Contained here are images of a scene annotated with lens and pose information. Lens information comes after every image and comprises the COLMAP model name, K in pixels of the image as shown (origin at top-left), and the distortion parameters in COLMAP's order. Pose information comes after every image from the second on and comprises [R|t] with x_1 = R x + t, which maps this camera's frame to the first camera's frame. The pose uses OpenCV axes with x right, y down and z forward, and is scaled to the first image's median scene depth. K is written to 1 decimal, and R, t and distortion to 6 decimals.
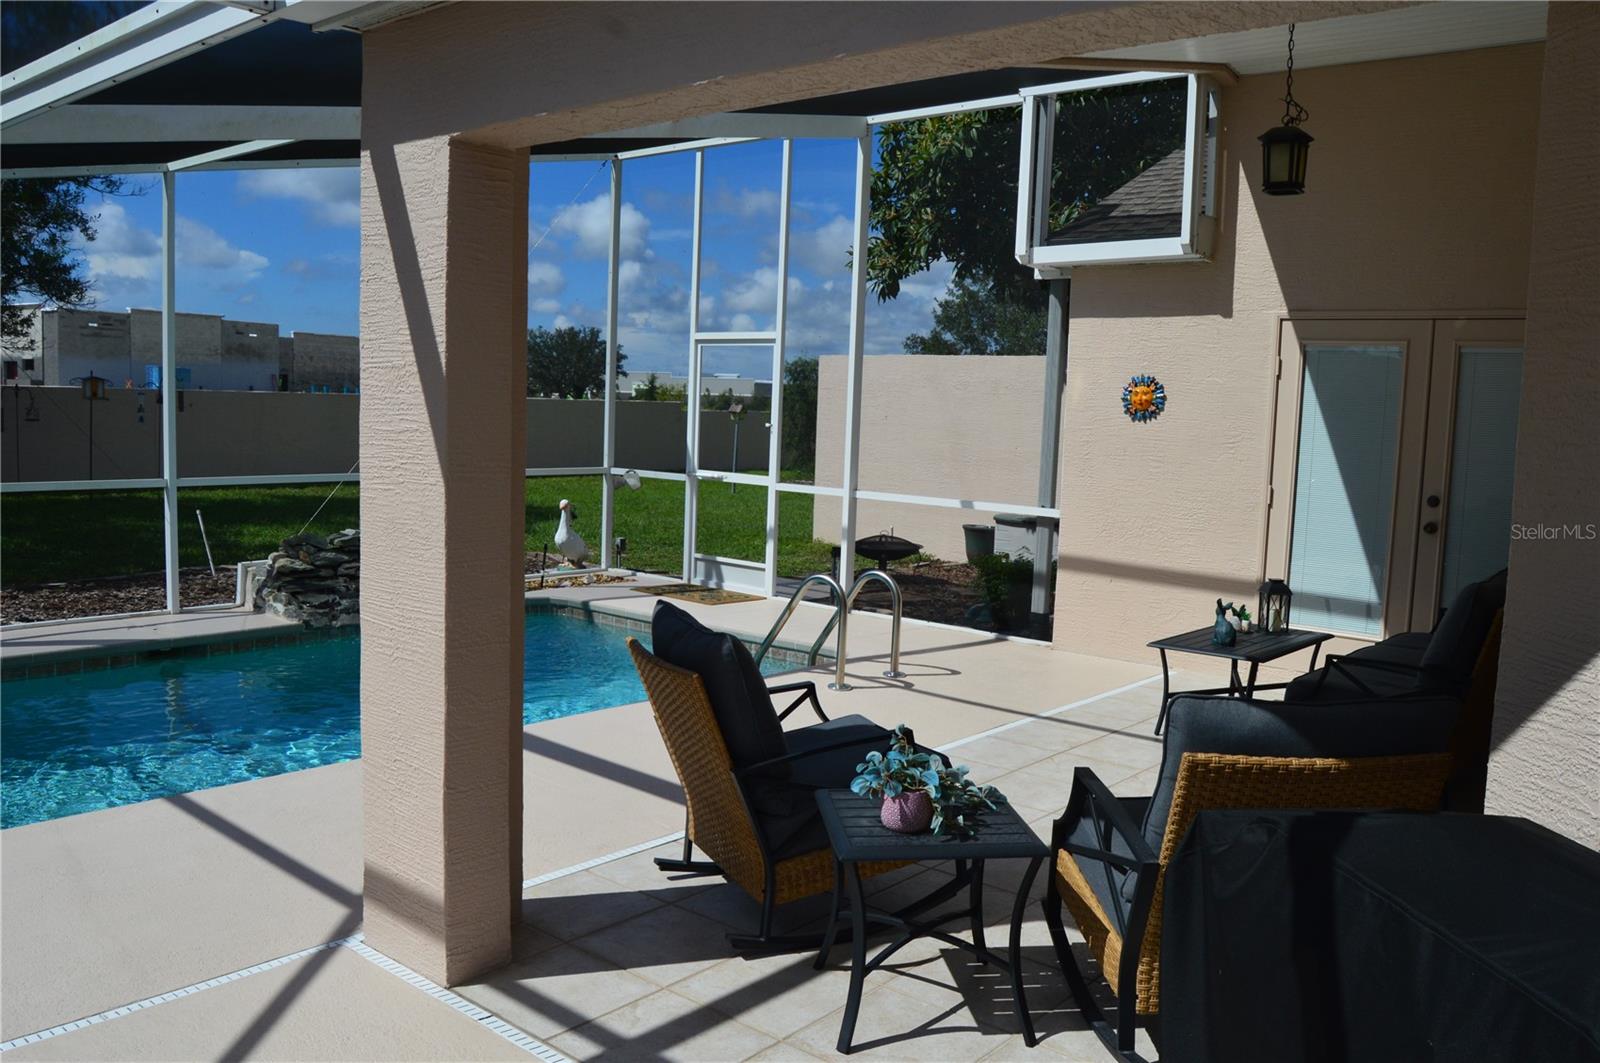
lens RADIAL K [[1274.5, 0, 795.9], [0, 1274.5, 533.1], [0, 0, 1]] dist [-0.095320, 0.037833]
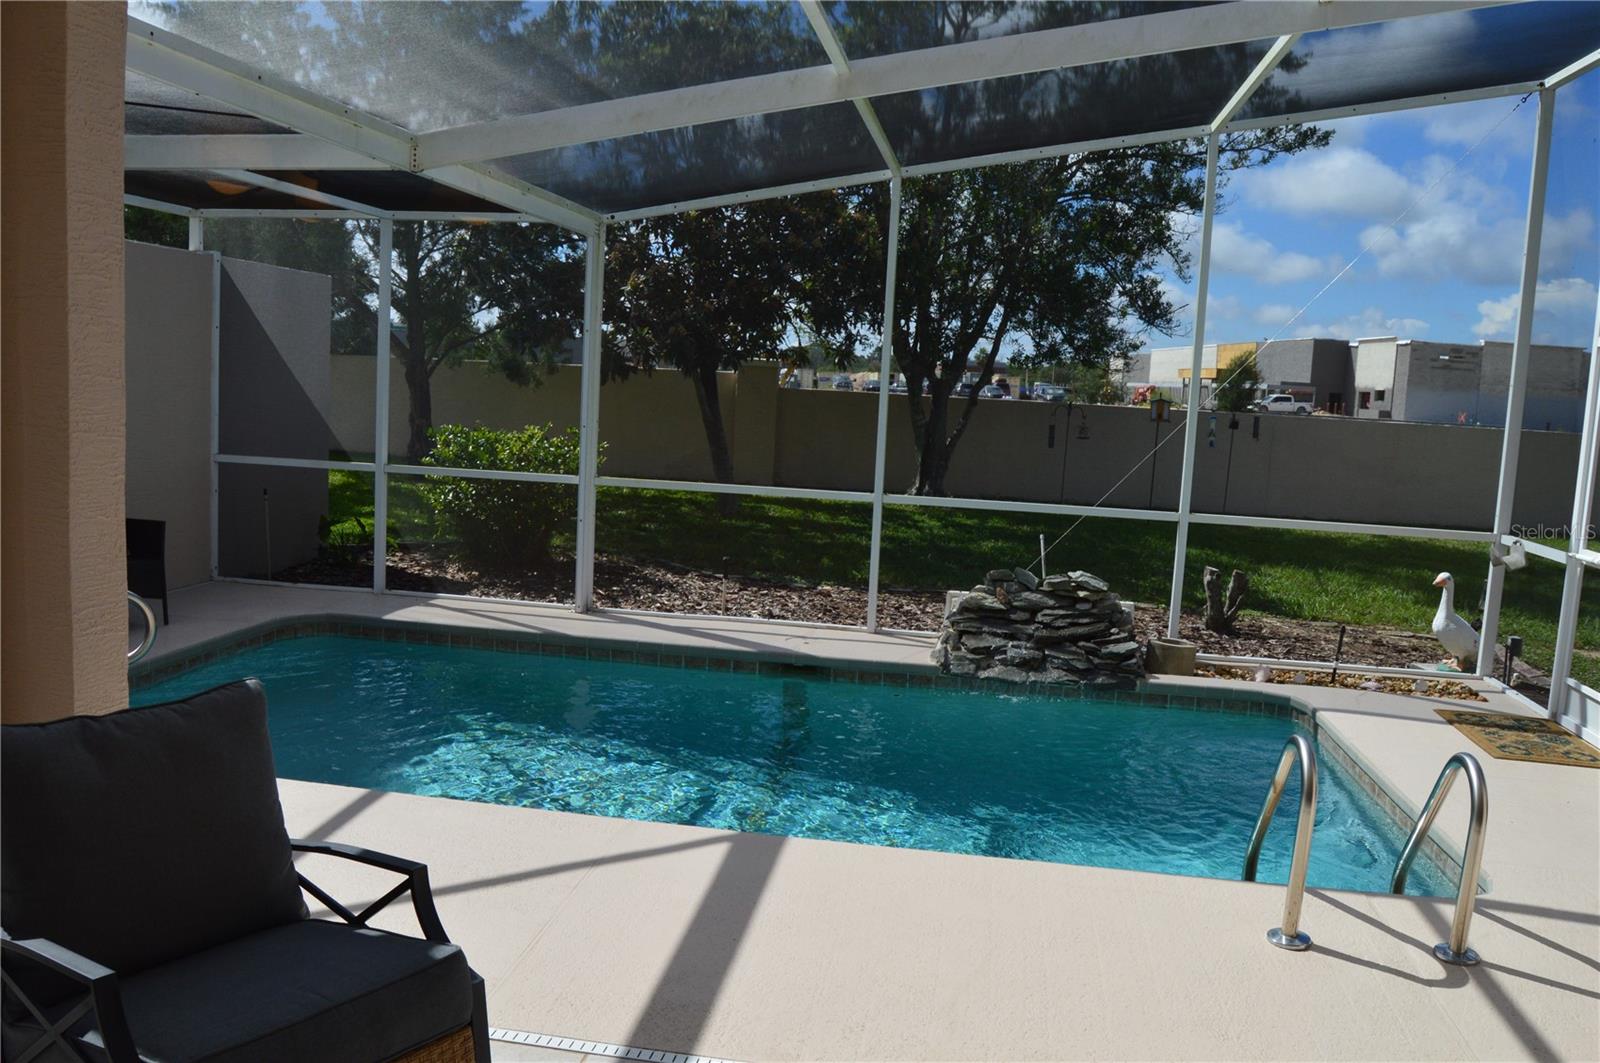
lens RADIAL K [[1274.5, 0, 797.4], [0, 1274.5, 526.5], [0, 0, 1]] dist [-0.095320, 0.037833]
pose [[0.522257, 0.090340, -0.847990, 0.319801], [-0.117945, 0.992469, 0.033093, -0.045650], [0.844593, 0.082733, 0.528979, 0.440890]]
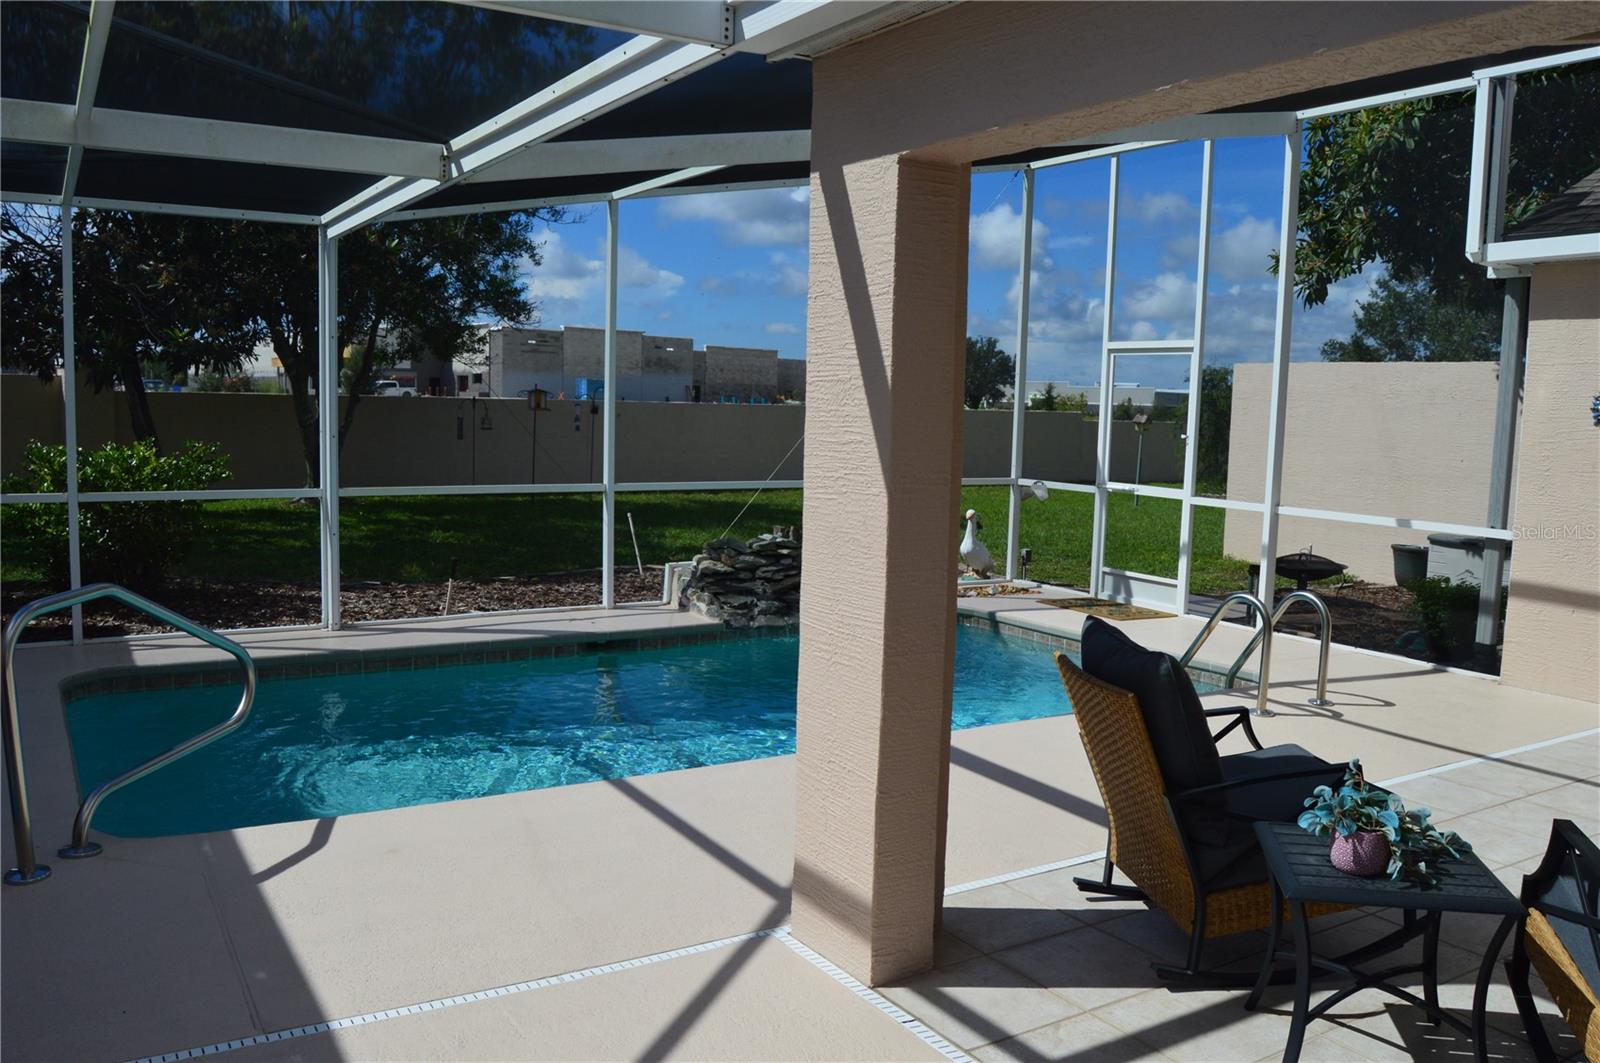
lens RADIAL K [[1274.5, 0, 796.6], [0, 1274.5, 532.6], [0, 0, 1]] dist [-0.095320, 0.037833]
pose [[0.953360, 0.022719, -0.300978, -0.014784], [-0.025112, 0.999676, -0.004082, -0.000829], [0.300788, 0.011450, 0.953622, -0.001301]]
